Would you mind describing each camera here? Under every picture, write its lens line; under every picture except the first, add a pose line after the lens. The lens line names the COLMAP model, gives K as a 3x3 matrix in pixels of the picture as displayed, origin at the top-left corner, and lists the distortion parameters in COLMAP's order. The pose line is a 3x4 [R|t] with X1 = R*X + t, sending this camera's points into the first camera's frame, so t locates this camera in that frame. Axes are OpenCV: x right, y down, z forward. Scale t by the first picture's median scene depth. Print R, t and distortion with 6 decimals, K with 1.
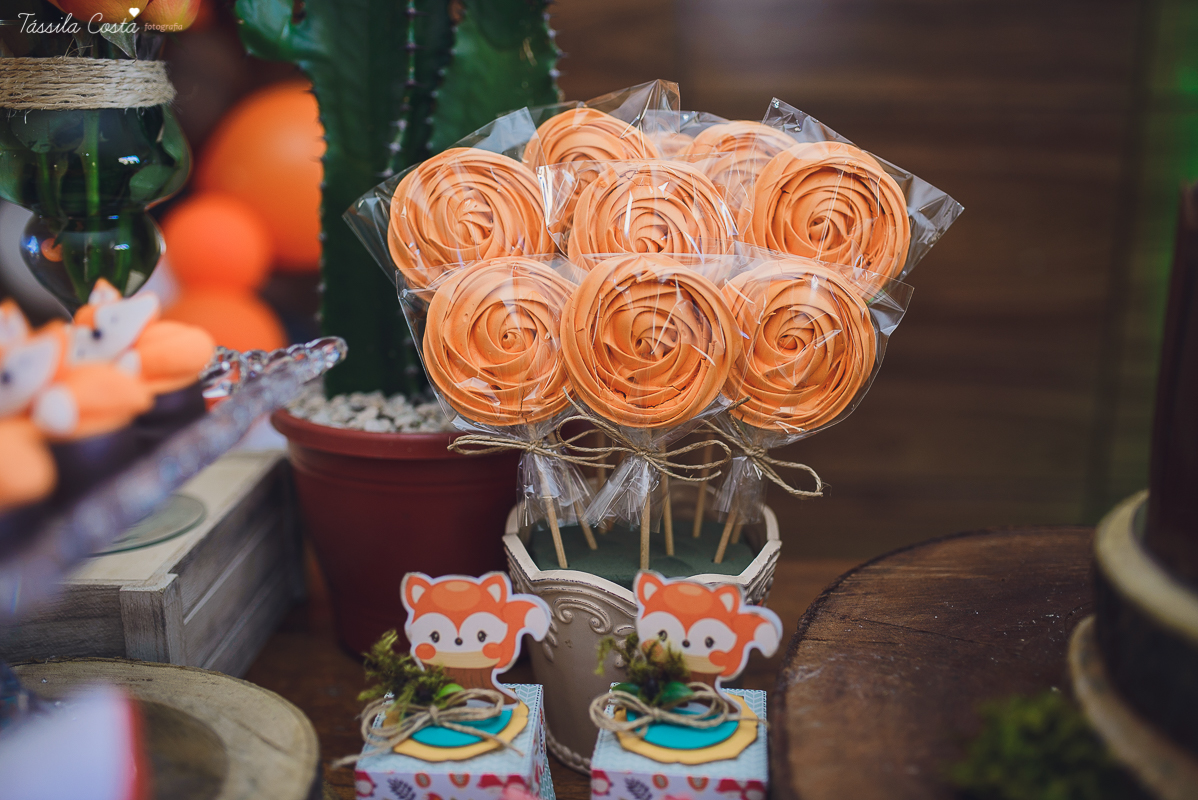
lens RADIAL K [[1127.8, 0, 594.2], [0, 1127.8, 399.8], [0, 0, 1]] dist [-0.040533, 0.000000]
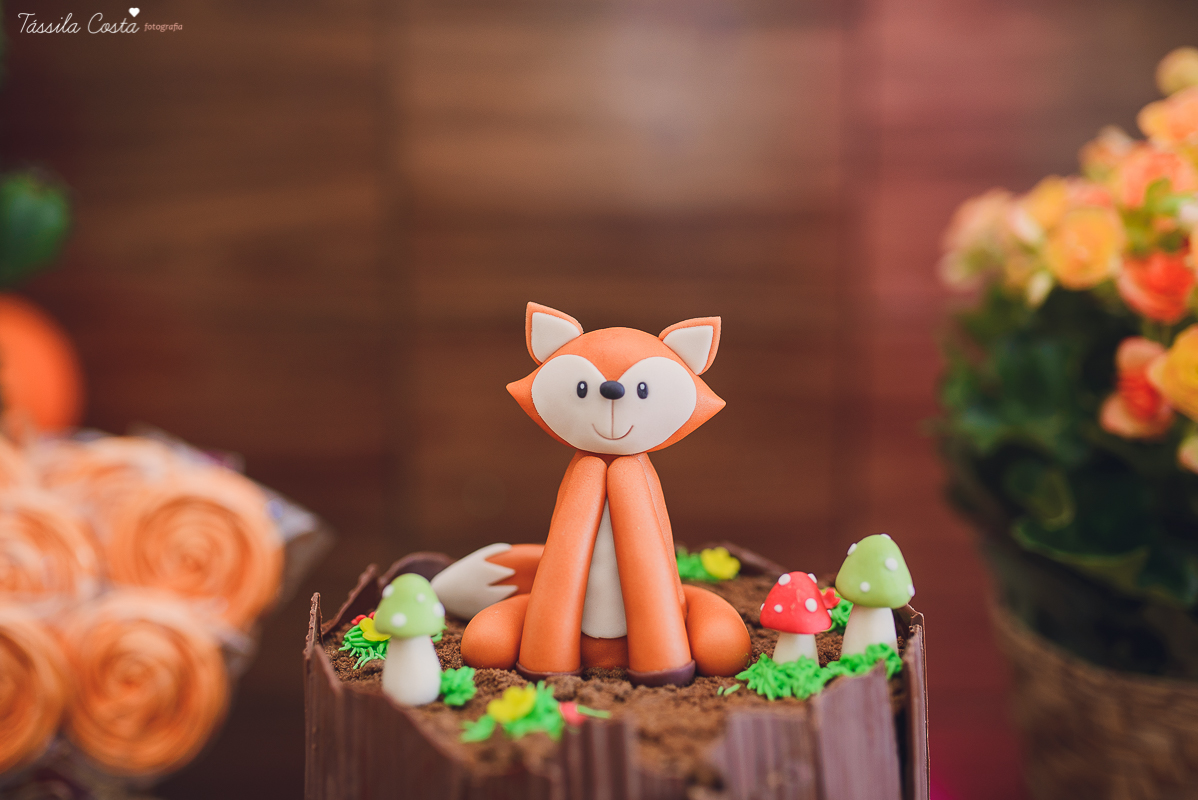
lens RADIAL K [[1214.0, 0, 602.3], [0, 1214.0, 402.0], [0, 0, 1]] dist [-0.036256, 0.000000]
pose [[0.997863, 0.000269, 0.065343, 0.532257], [0.008252, 0.991466, -0.130105, -0.158640], [-0.064821, 0.130366, 0.989345, -0.081950]]
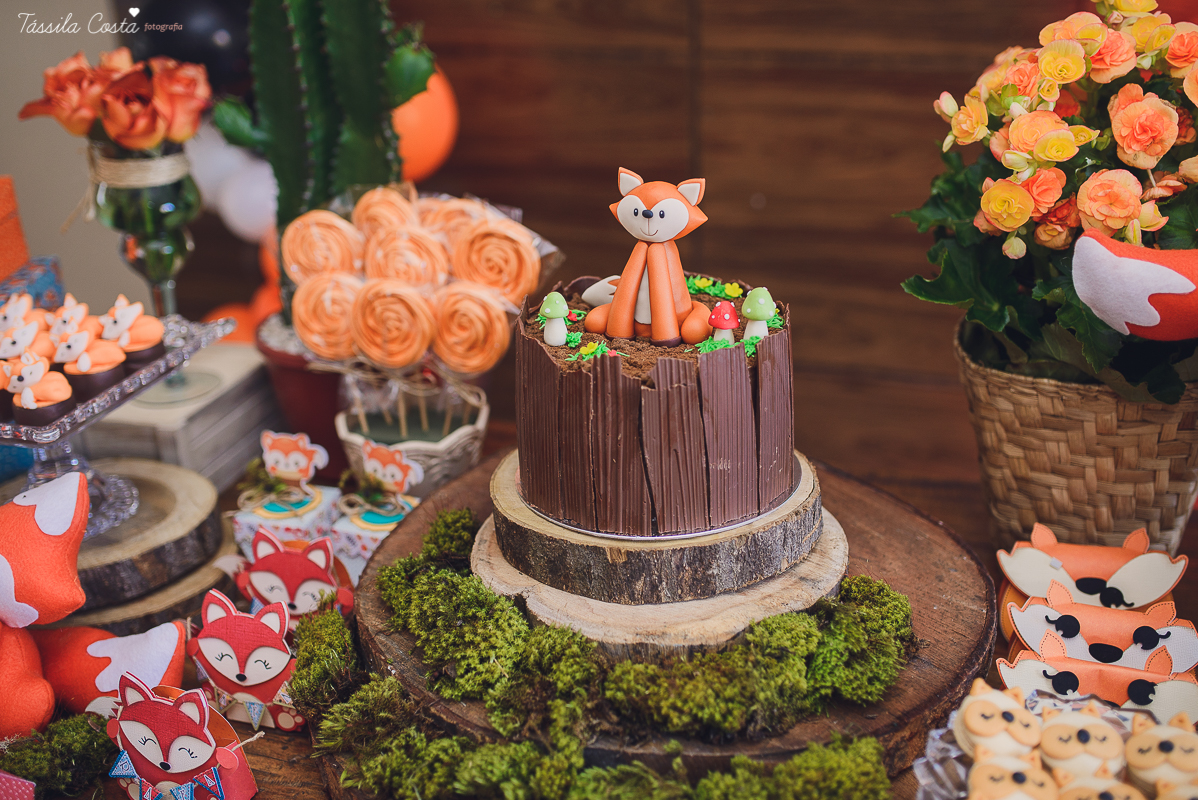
lens RADIAL K [[1214.0, 0, 599.0], [0, 1214.0, 399.8], [0, 0, 1]] dist [-0.036256, 0.000000]
pose [[0.968850, 0.074981, -0.236024, 0.928775], [-0.039848, 0.987844, 0.150252, -0.258180], [0.244421, -0.136167, 0.960061, -0.972171]]
